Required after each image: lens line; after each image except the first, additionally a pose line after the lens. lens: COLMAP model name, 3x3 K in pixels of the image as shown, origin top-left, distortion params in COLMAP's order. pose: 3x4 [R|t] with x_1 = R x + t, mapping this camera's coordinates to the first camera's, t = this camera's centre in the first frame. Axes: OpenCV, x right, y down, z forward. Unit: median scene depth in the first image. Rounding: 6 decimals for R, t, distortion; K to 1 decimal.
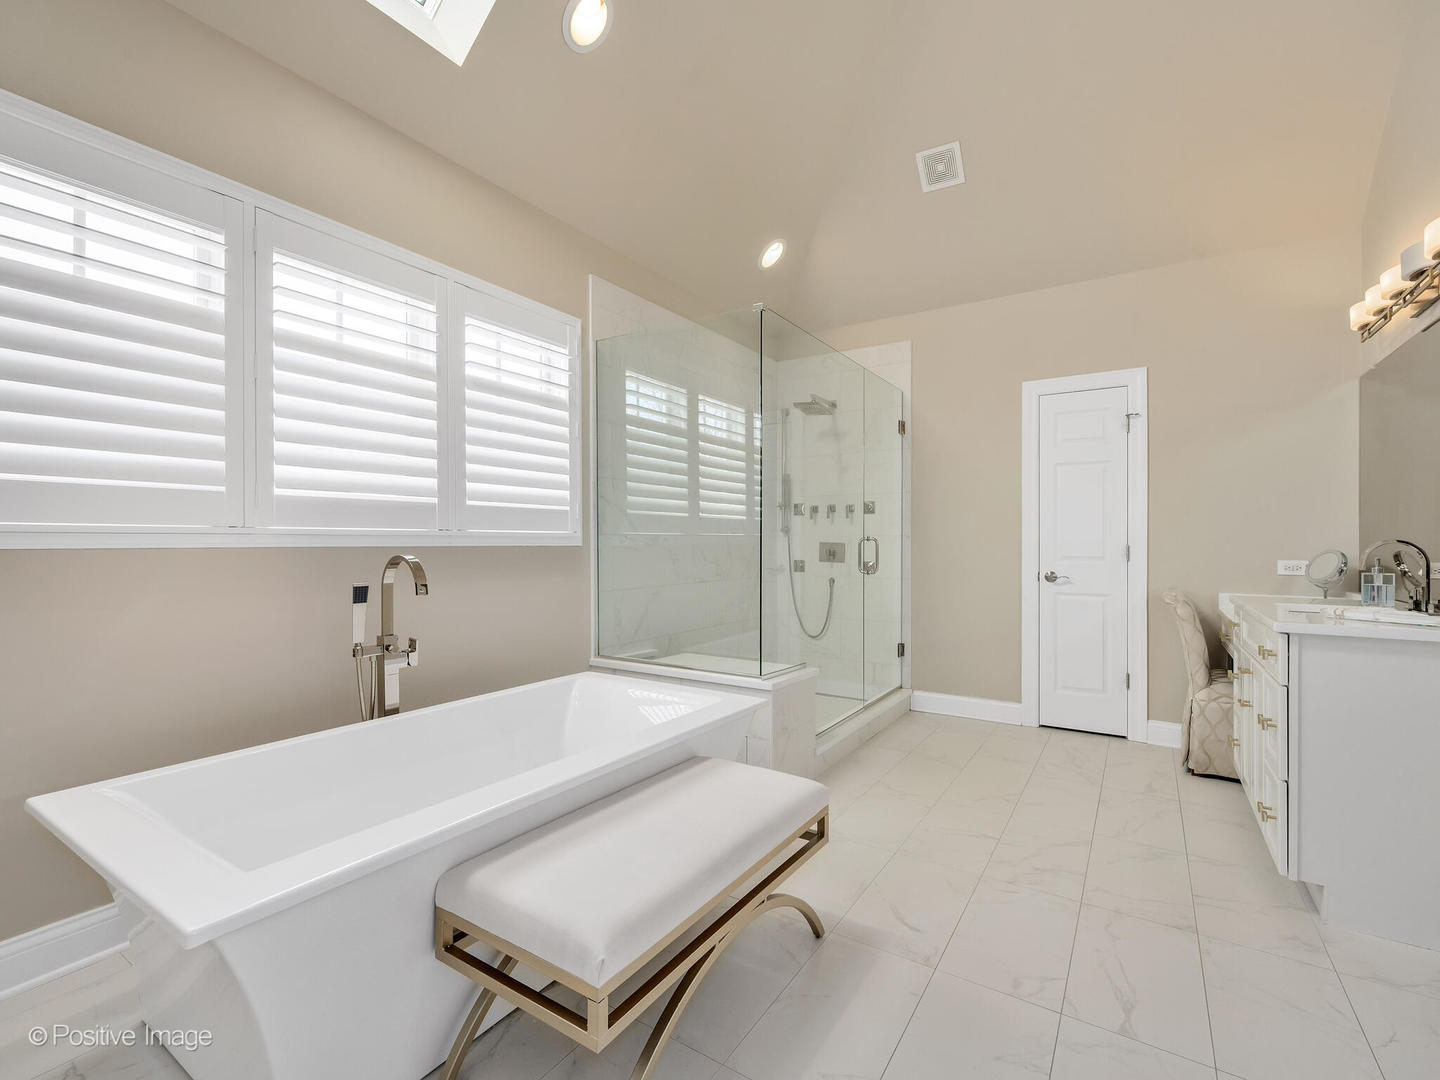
lens RADIAL K [[656.6, 0, 720.0], [0, 656.6, 540.0], [0, 0, 1]] dist [-0.011025, 0.000182]
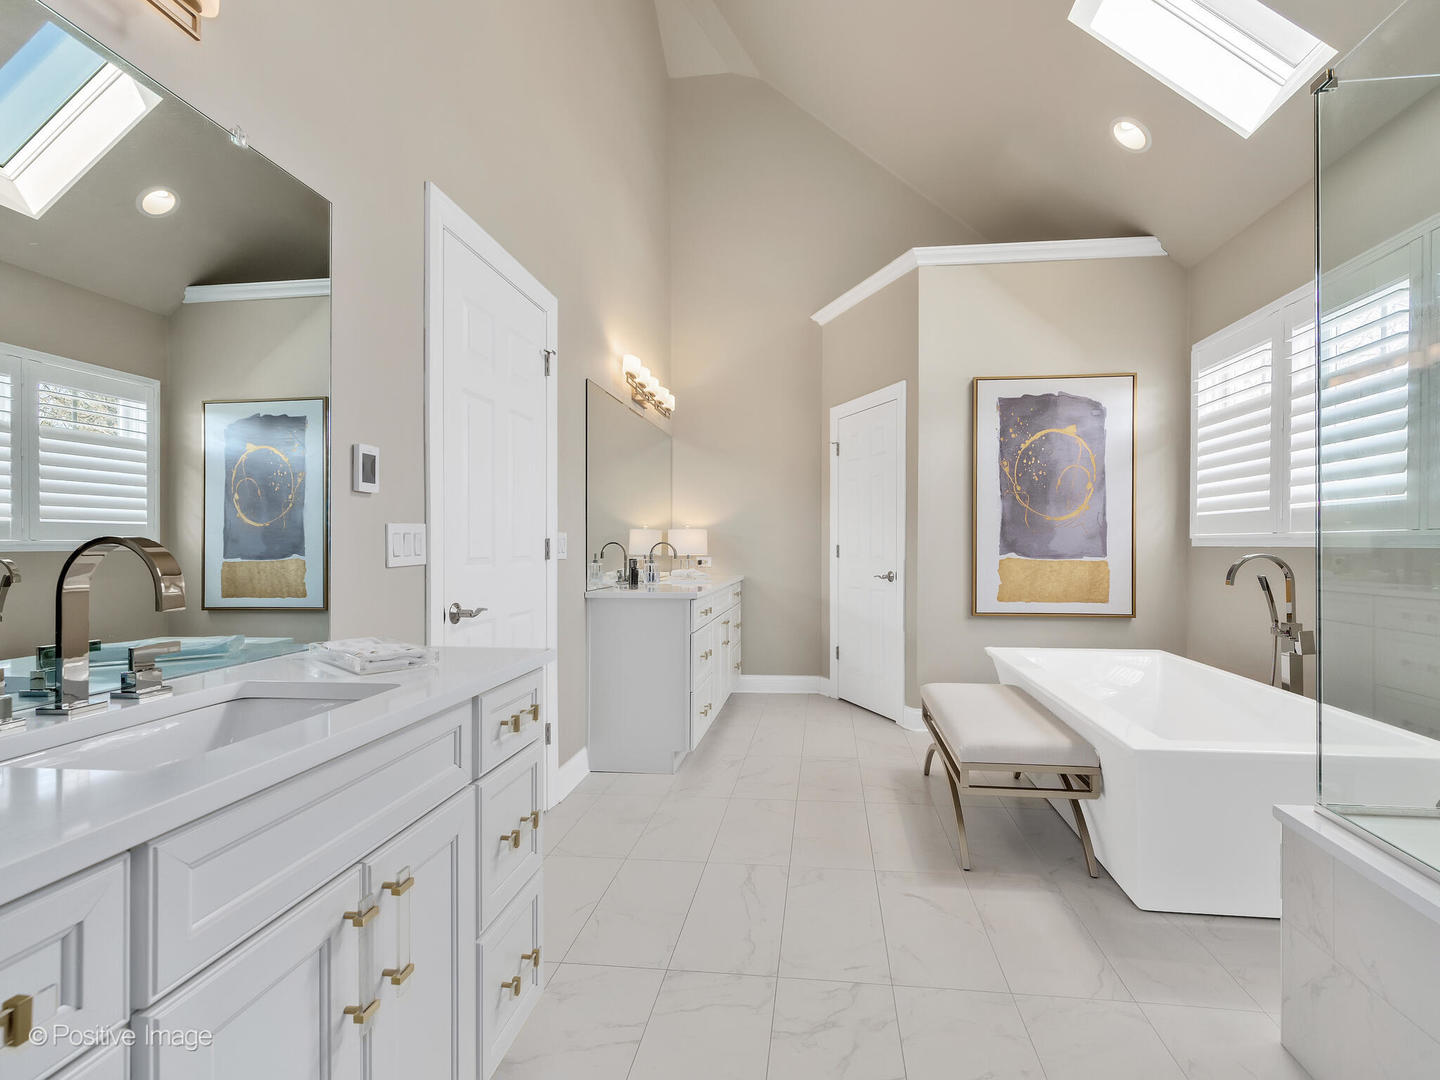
lens RADIAL K [[656.6, 0, 720.0], [0, 656.6, 540.0], [0, 0, 1]] dist [-0.011025, 0.000182]
pose [[-0.915965, 0.006051, -0.401213, 1.011035], [0.003389, 0.999967, 0.007343, -0.018749], [0.401244, 0.005366, -0.915955, 1.839076]]
